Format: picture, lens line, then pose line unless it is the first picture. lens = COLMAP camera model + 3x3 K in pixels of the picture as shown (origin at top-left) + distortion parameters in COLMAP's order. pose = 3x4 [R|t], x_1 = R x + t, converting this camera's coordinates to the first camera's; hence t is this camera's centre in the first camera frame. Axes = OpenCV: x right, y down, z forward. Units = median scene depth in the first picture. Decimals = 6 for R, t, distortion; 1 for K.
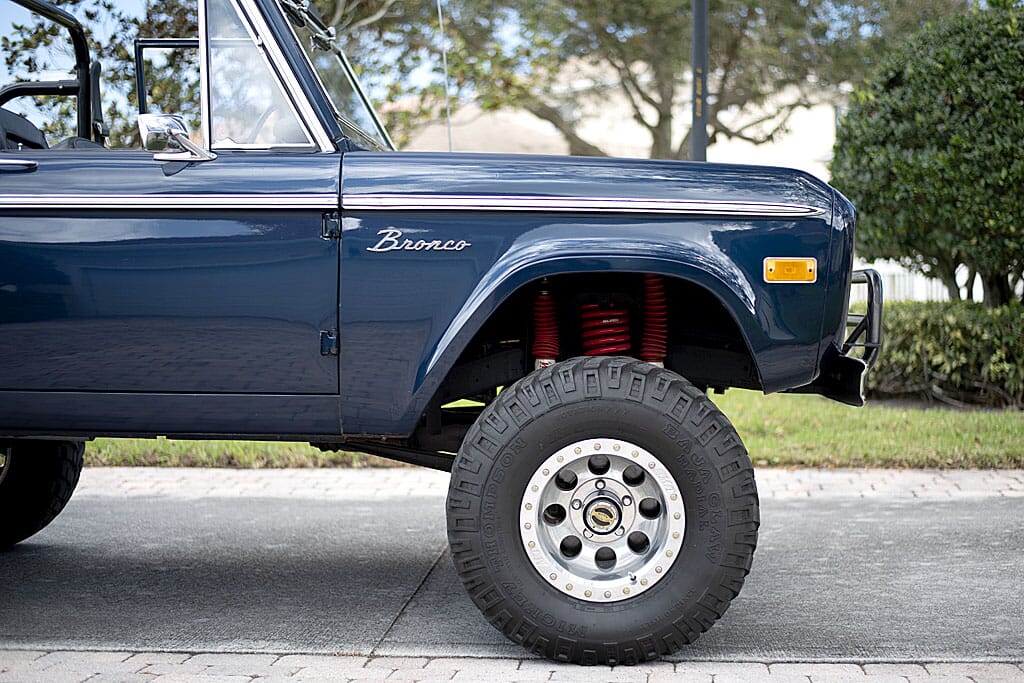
lens RADIAL K [[1694.5, 0, 512.0], [0, 1694.5, 341.5], [0, 0, 1]] dist [-0.017295, 0.039183]
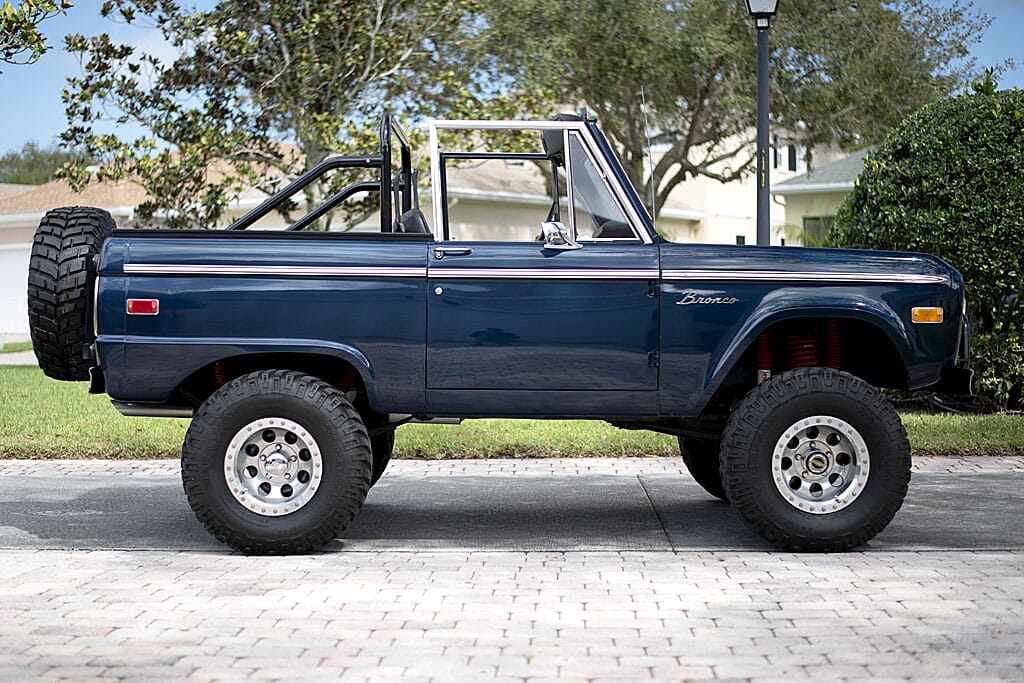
lens RADIAL K [[1694.5, 0, 512.0], [0, 1694.5, 341.5], [0, 0, 1]] dist [-0.017295, 0.039183]
pose [[0.999154, -0.003399, 0.040982, -0.124872], [0.003993, 0.999888, -0.014425, 0.002656], [-0.040928, 0.014577, 0.999056, -0.258074]]
